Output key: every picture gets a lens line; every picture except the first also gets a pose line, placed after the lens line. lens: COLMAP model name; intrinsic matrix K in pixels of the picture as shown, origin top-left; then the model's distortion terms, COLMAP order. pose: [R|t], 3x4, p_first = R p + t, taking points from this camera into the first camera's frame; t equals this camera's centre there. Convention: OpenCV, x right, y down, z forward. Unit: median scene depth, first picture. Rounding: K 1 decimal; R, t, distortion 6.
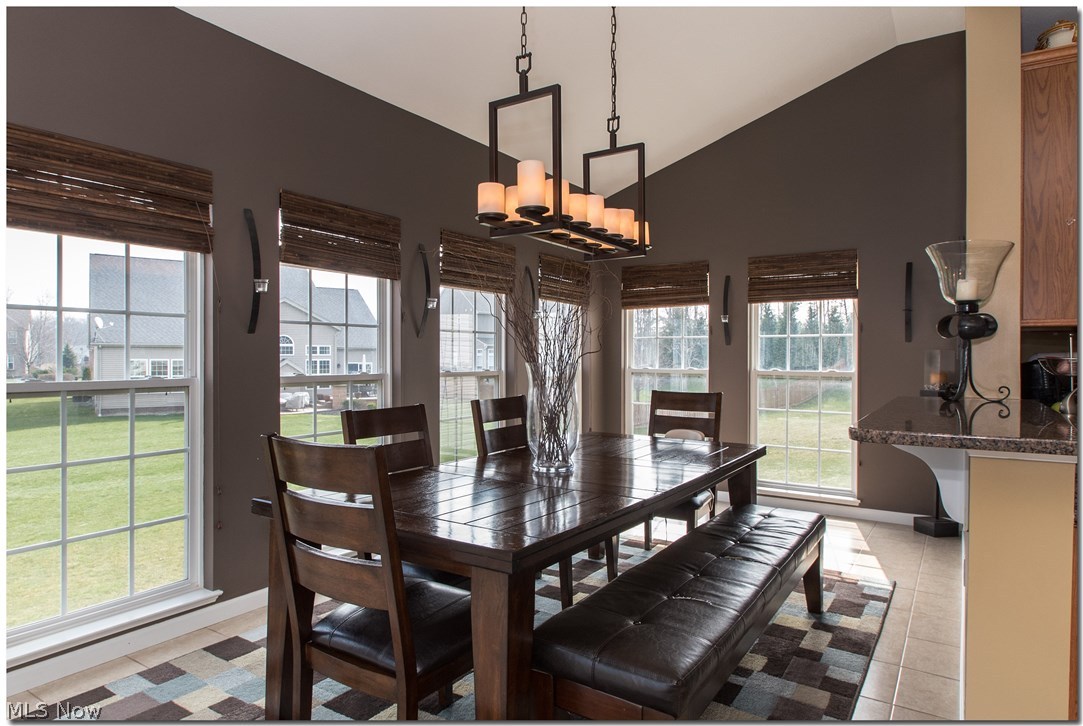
lens RADIAL K [[640.8, 0, 541.5], [0, 640.8, 363.0], [0, 0, 1]] dist [-0.005511, -0.003657]
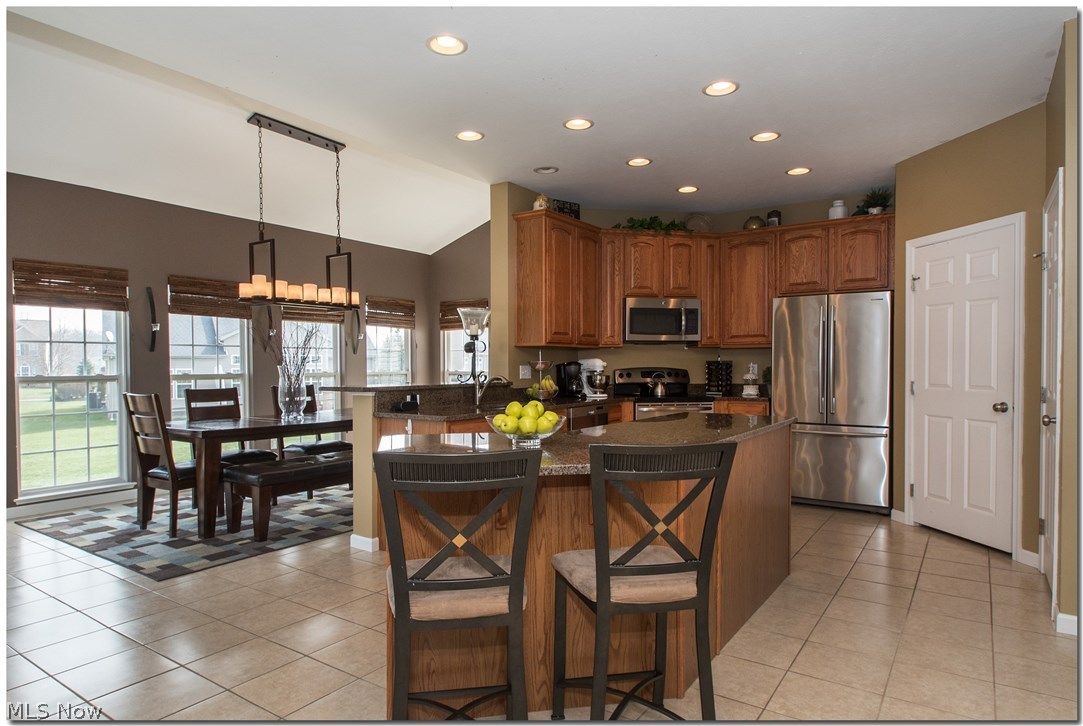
lens RADIAL K [[632.2, 0, 542.3], [0, 632.2, 378.9], [0, 0, 1]] dist [-0.003332, -0.002233]
pose [[0.999887, -0.005911, -0.013844, 0.832542], [0.006090, 0.999898, 0.012943, 0.020609], [0.013766, -0.013026, 0.999820, -0.987017]]
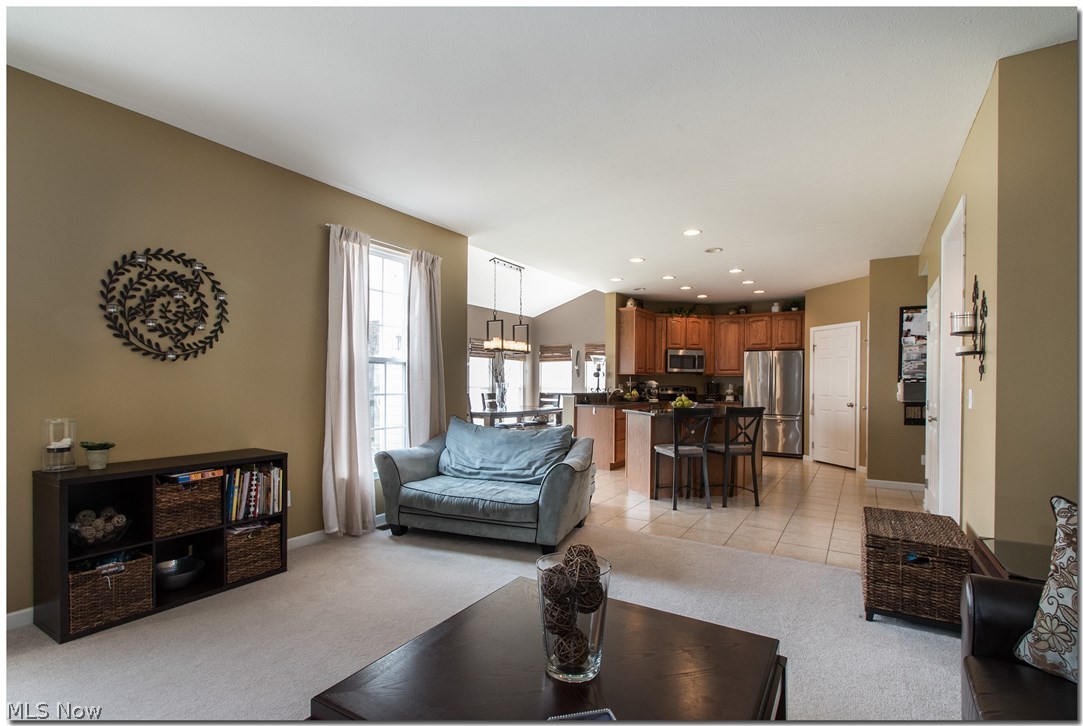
lens RADIAL K [[511.4, 0, 543.8], [0, 511.4, 383.2], [0, 0, 1]] dist [0.000281, 0.000055]
pose [[0.999492, 0.005878, 0.031328, 0.172843], [-0.005650, 0.999957, -0.007359, 0.025487], [-0.031370, 0.007178, 0.999482, -2.156822]]
